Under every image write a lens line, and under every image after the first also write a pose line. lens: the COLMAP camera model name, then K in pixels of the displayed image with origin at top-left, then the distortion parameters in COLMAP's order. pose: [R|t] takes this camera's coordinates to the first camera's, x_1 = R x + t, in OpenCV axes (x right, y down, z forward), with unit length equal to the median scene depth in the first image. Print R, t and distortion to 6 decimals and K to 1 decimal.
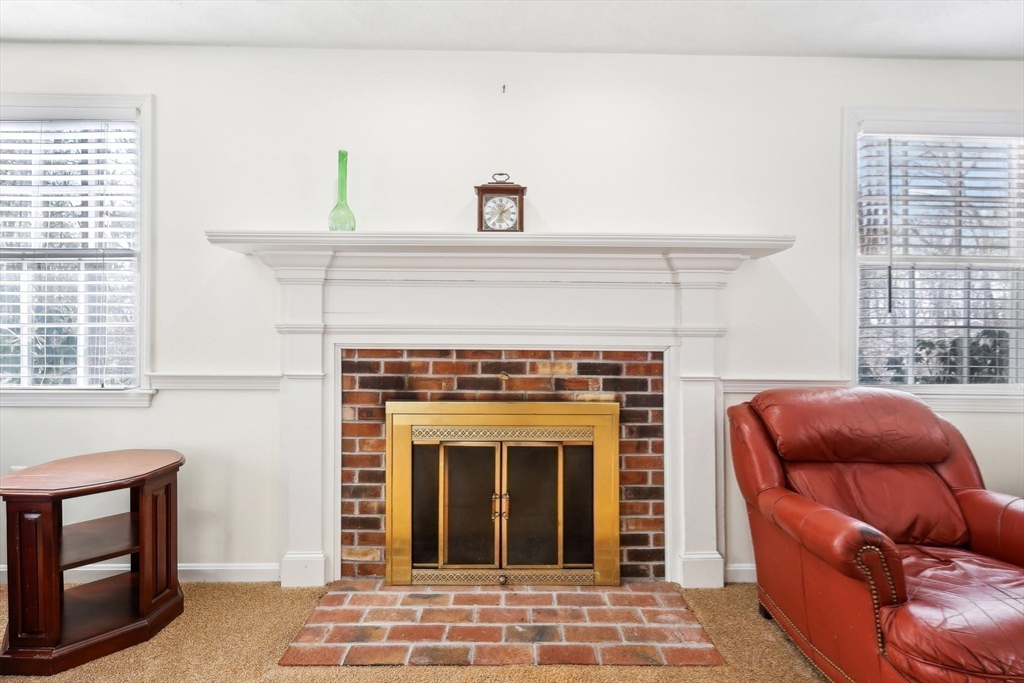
lens RADIAL K [[462.3, 0, 512.4], [0, 462.3, 350.9], [0, 0, 1]] dist [0.000969, -0.000091]
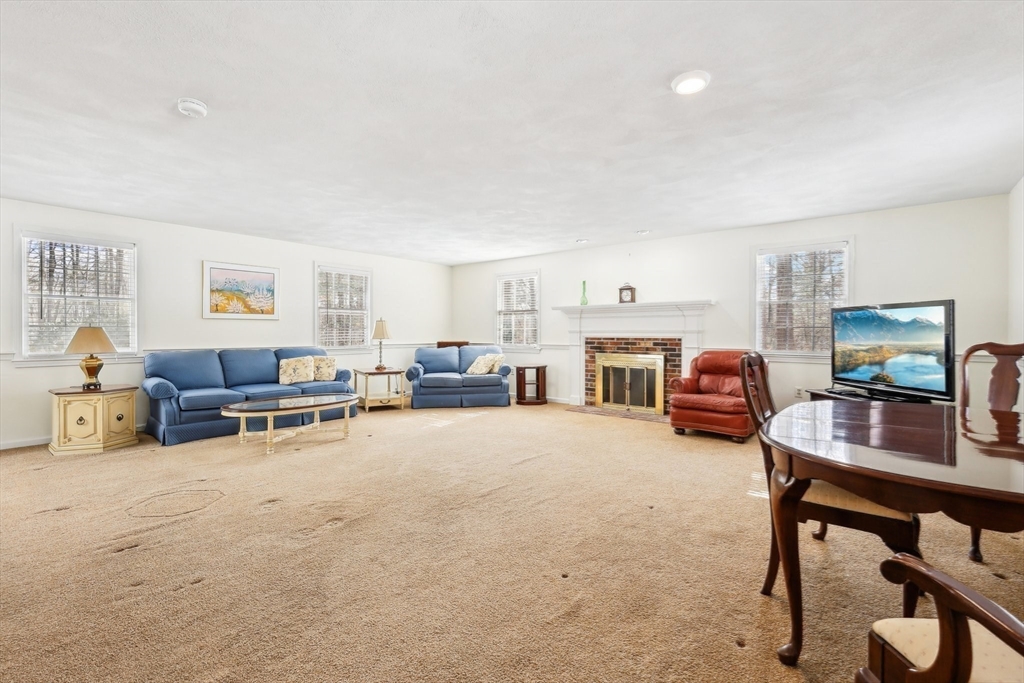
lens RADIAL K [[462.3, 0, 510.6], [0, 462.3, 338.9], [0, 0, 1]] dist [0.000969, -0.000091]
pose [[0.759491, 0.001800, -0.650515, 1.412630], [0.000629, 0.999994, 0.003501, -0.006687], [0.650517, -0.003068, 0.759486, -1.918417]]
